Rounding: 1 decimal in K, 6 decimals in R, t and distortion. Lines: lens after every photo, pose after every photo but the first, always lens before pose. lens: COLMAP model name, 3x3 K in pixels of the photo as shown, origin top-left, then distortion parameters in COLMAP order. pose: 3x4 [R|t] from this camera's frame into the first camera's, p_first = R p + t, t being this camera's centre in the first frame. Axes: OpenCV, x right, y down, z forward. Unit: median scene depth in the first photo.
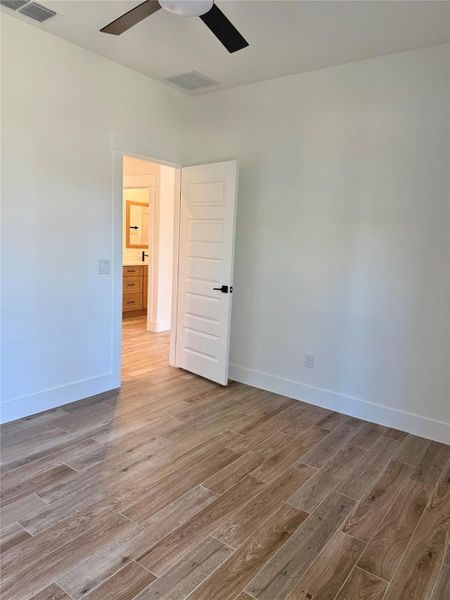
lens RADIAL K [[420.9, 0, 224.6], [0, 420.9, 305.9], [0, 0, 1]] dist [0.008406, -0.004566]
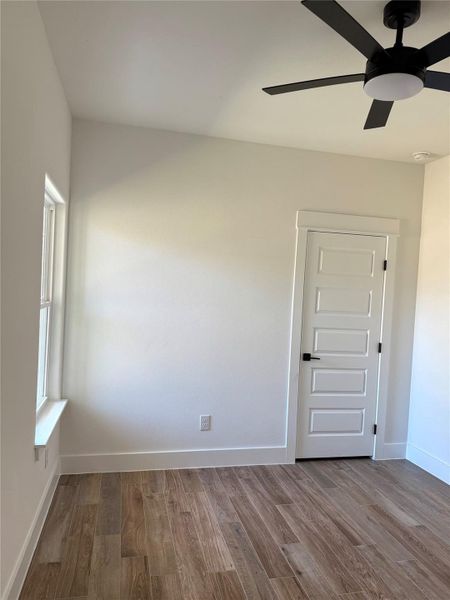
lens RADIAL K [[420.9, 0, 224.6], [0, 420.9, 305.9], [0, 0, 1]] dist [0.008406, -0.004566]
pose [[-0.630980, -0.048216, -0.774299, 0.856401], [-0.198077, 0.975000, 0.100701, -0.238412], [0.750087, 0.216911, -0.624756, 1.354878]]
